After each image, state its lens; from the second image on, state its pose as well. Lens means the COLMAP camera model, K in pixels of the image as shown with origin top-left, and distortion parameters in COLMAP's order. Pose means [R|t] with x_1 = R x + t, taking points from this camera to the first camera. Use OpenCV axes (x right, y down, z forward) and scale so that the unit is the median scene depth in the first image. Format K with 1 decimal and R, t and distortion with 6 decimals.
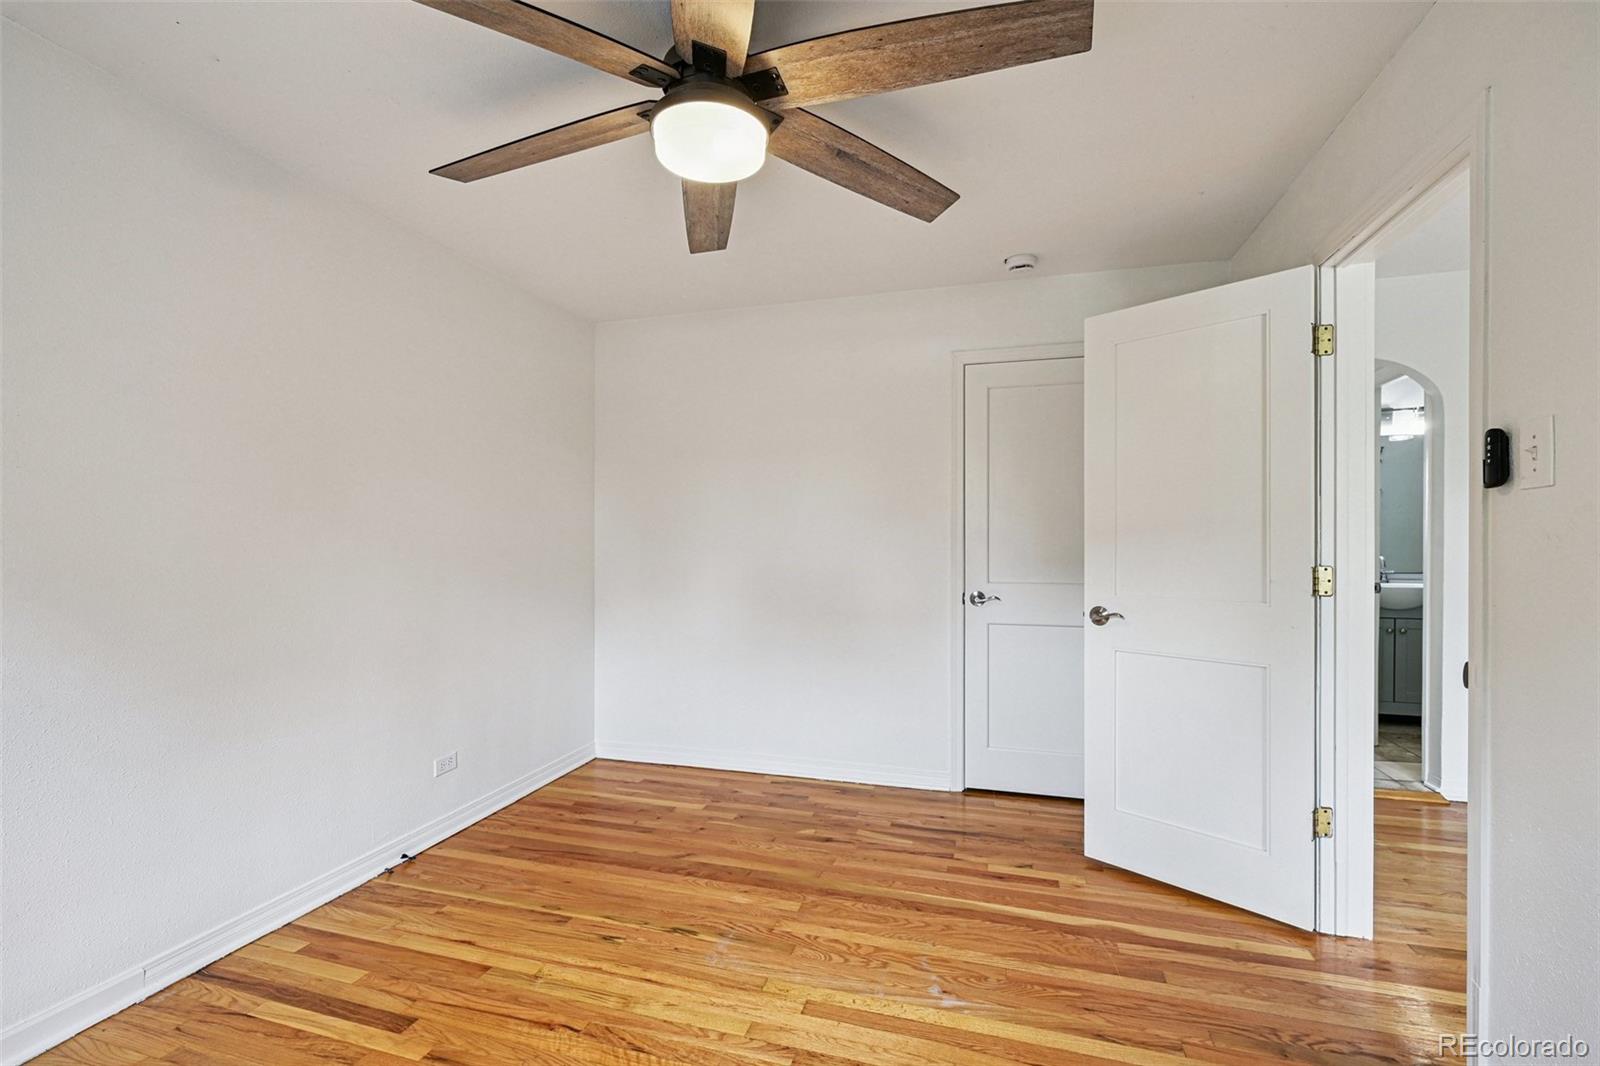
lens RADIAL K [[691.7, 0, 801.5], [0, 691.7, 505.9], [0, 0, 1]] dist [0.001152, 0.000022]
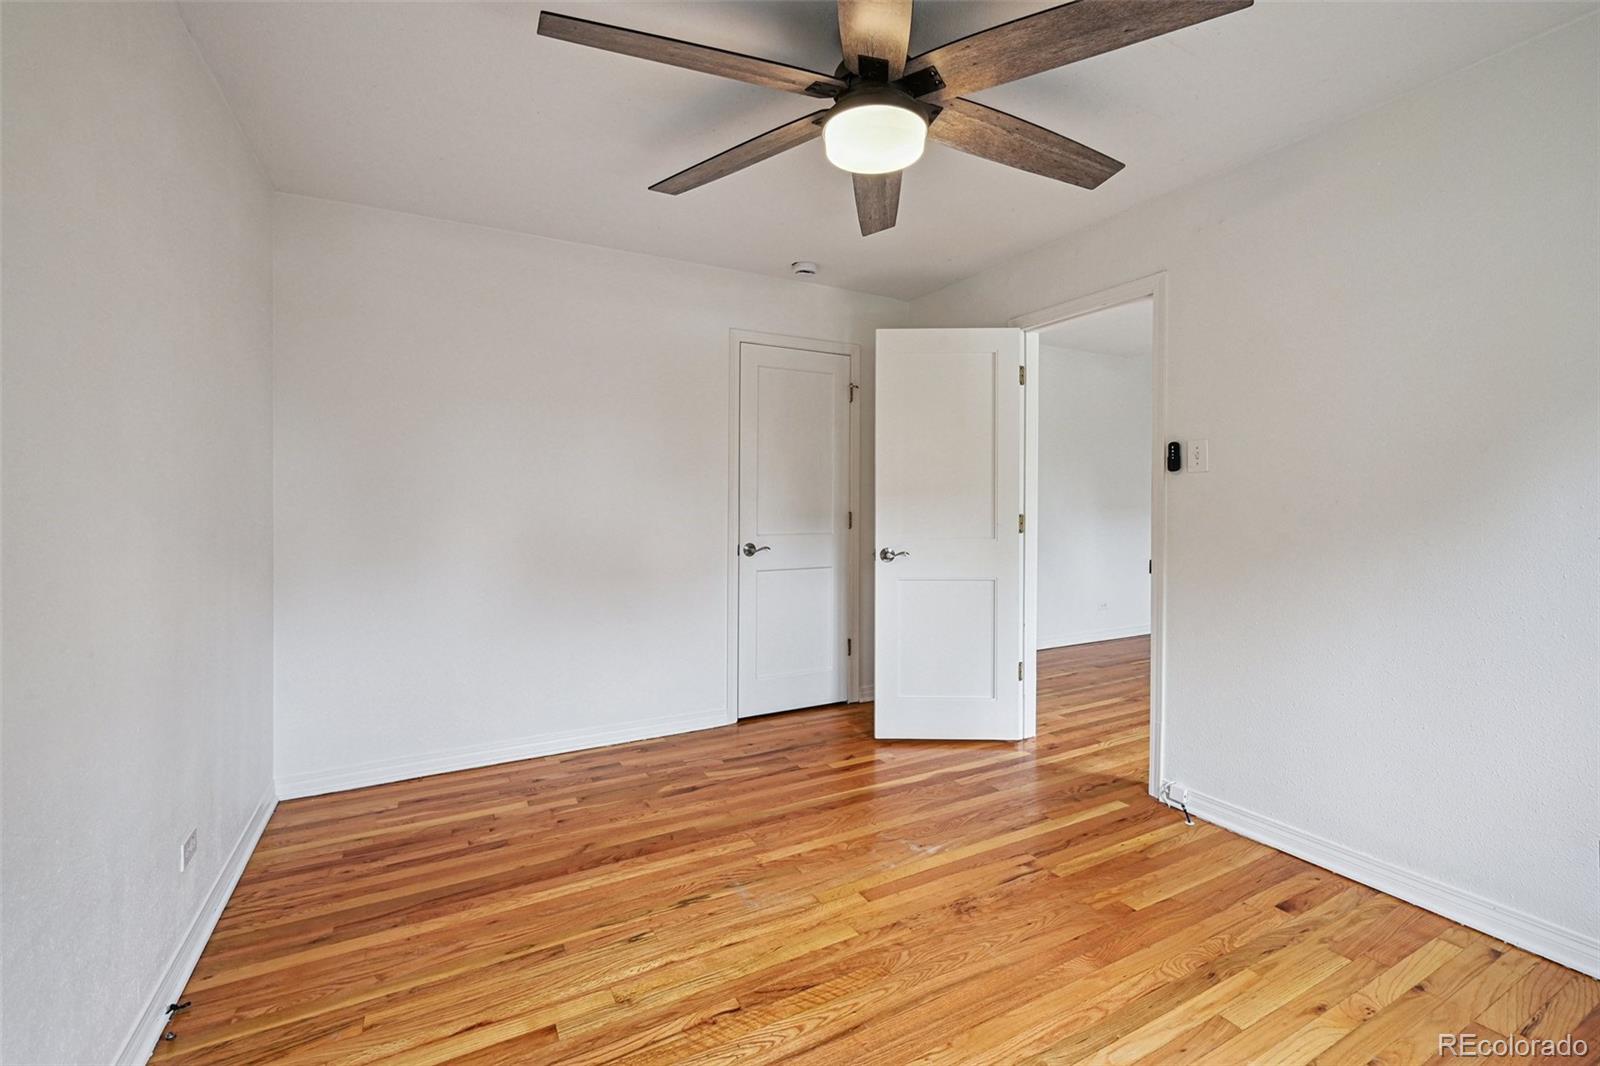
lens RADIAL K [[691.7, 0, 801.5], [0, 691.7, 505.9], [0, 0, 1]] dist [0.001152, 0.000022]
pose [[0.706273, -0.002213, 0.707937, -0.603807], [-0.037399, 0.998482, 0.040433, 0.019679], [-0.706951, -0.055033, 0.705118, 0.200869]]
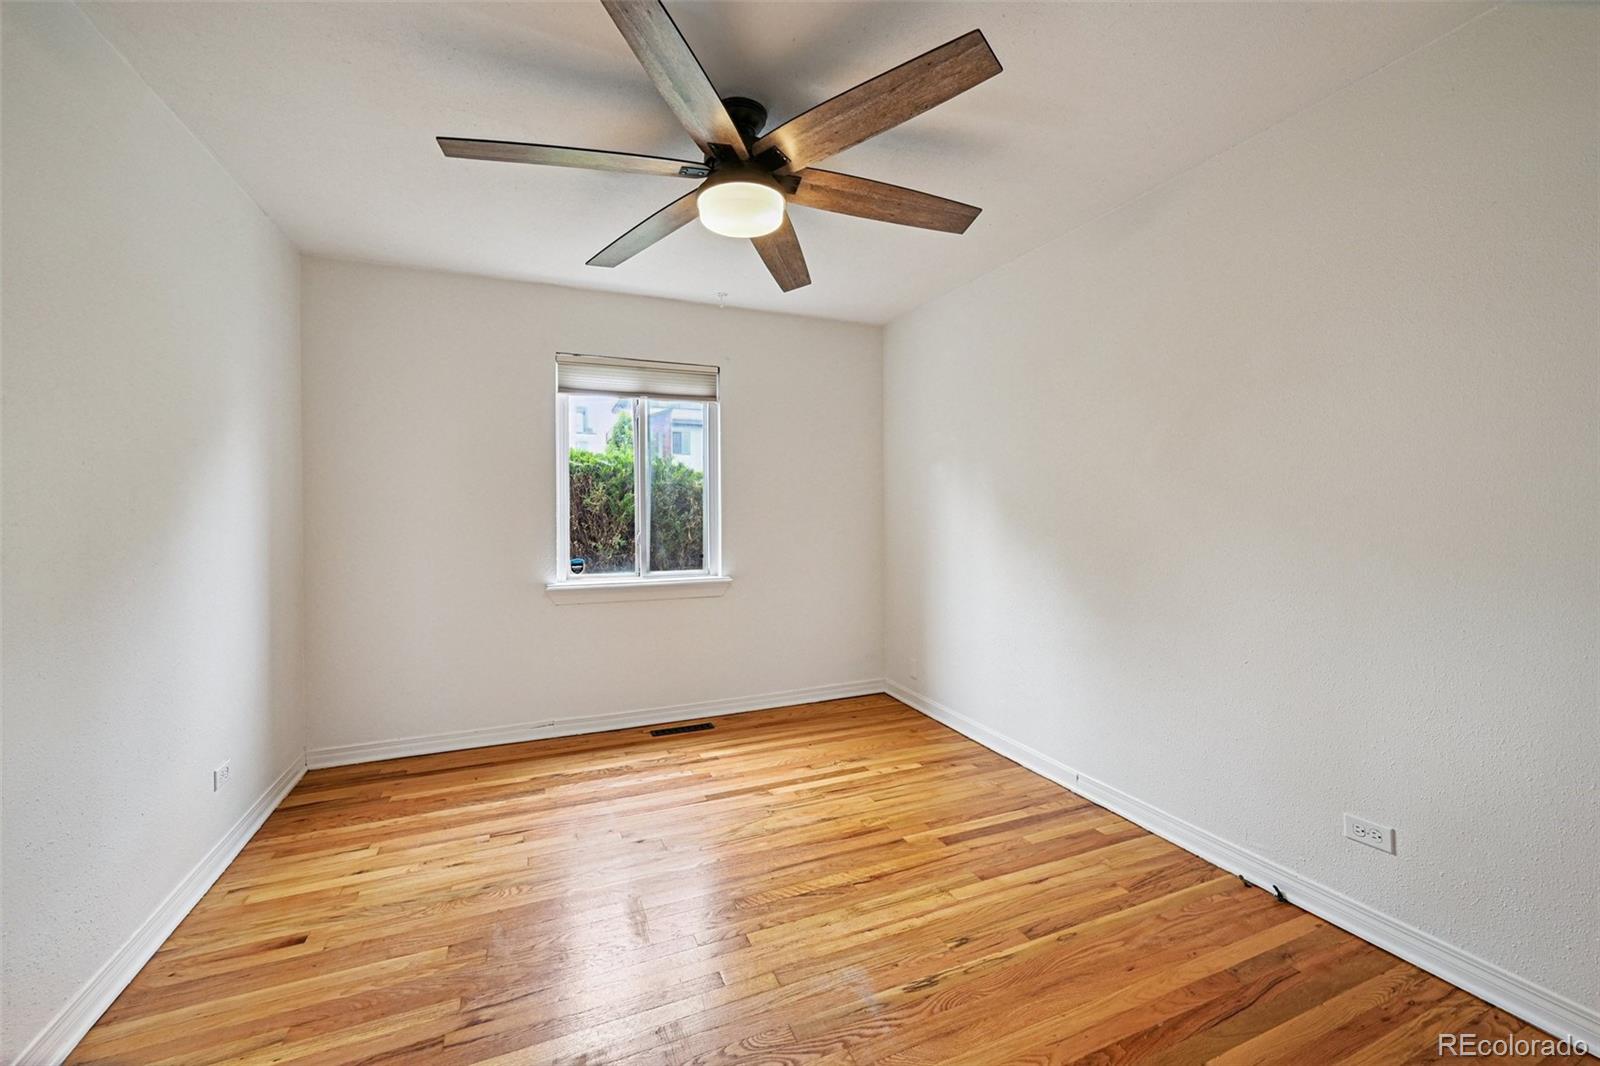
lens RADIAL K [[639.6, 0, 796.3], [0, 639.6, 518.9], [0, 0, 1]] dist [-0.000229, 0.000052]
pose [[-0.776838, 0.011129, -0.629602, 0.335494], [0.039314, 0.998750, -0.030855, 0.067261], [0.628471, -0.048722, -0.776305, 1.234329]]
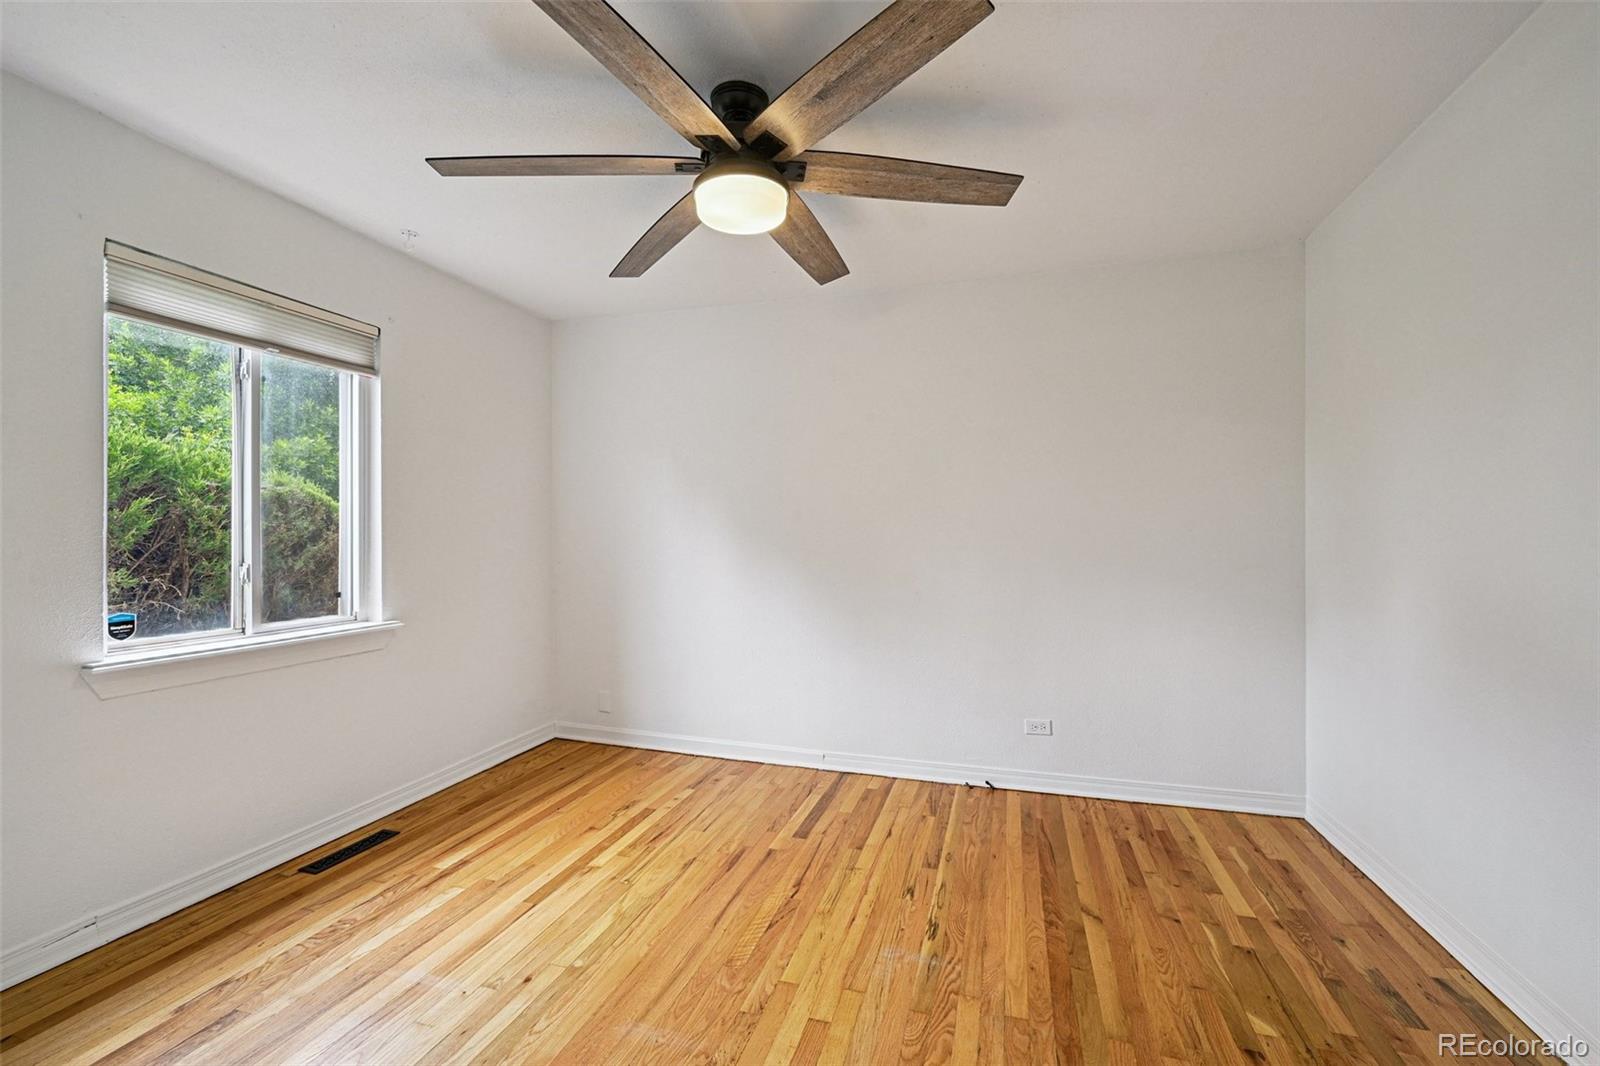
lens RADIAL K [[672.1, 0, 800.0], [0, 672.1, 533.0], [0, 0, 1]] dist [-0.000350, -0.000069]
pose [[-0.017618, 0.001011, -0.999844, 0.629249], [0.053029, 0.998593, 0.000075, 0.038903], [0.998438, -0.053019, -0.017647, 0.698442]]
